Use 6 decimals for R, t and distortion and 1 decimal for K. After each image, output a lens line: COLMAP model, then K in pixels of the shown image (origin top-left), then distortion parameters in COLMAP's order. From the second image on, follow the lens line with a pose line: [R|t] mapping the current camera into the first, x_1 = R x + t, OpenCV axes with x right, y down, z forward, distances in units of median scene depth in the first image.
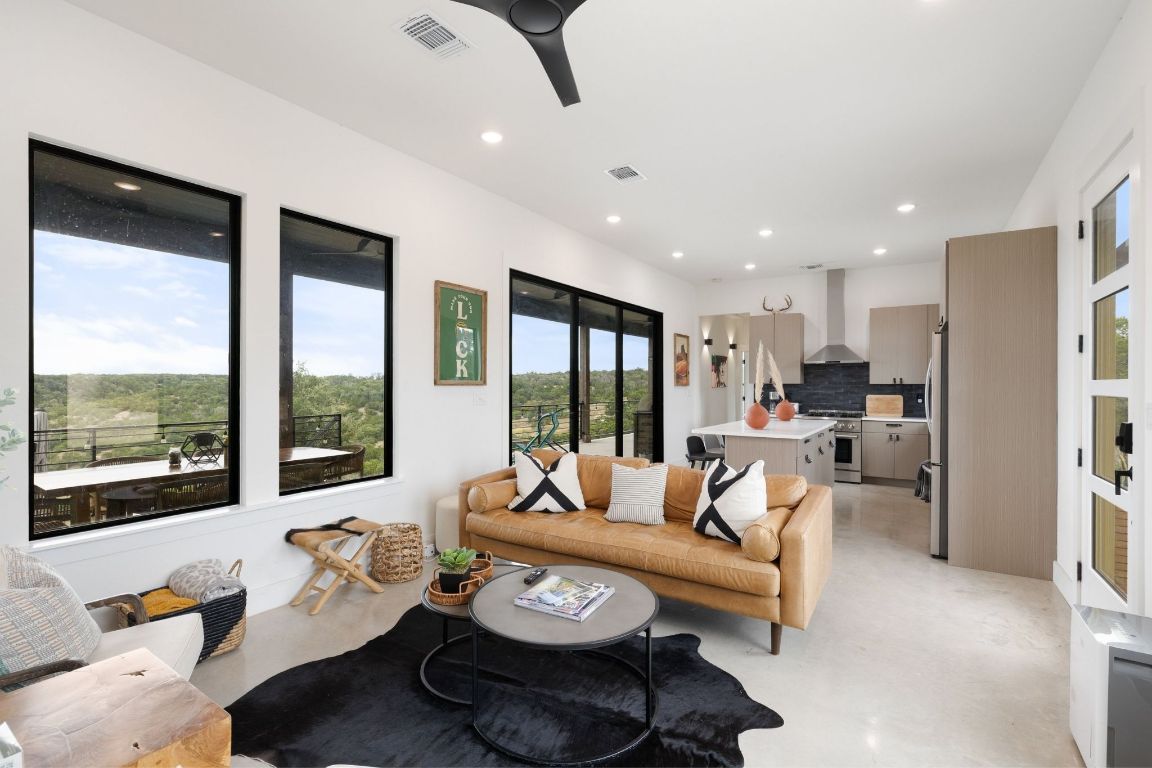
lens RADIAL K [[519.3, 0, 573.2], [0, 519.3, 385.6], [0, 0, 1]] dist [0.009330, 0.000256]
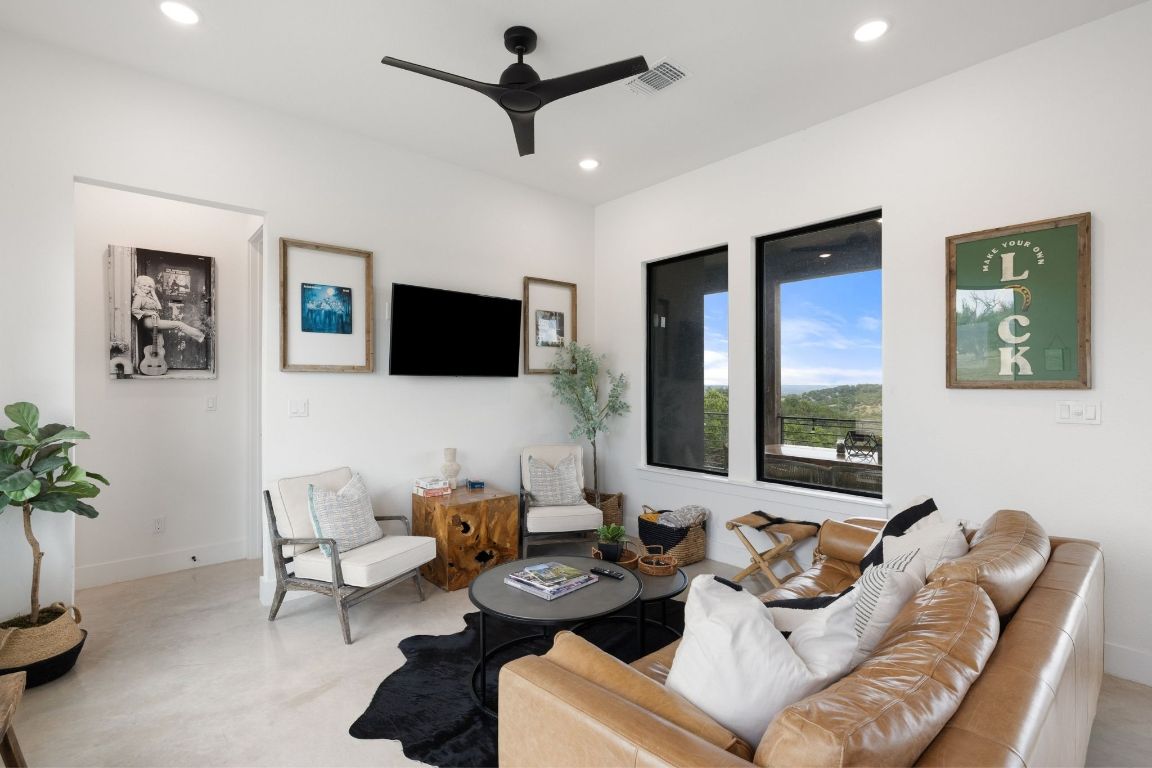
lens RADIAL K [[519.3, 0, 566.0], [0, 519.3, 384.4], [0, 0, 1]] dist [0.009330, 0.000256]
pose [[-0.257729, -0.003148, -0.966212, 0.525340], [-0.005944, 0.999981, -0.001673, -0.001560], [0.966199, 0.005312, -0.257743, 0.666259]]
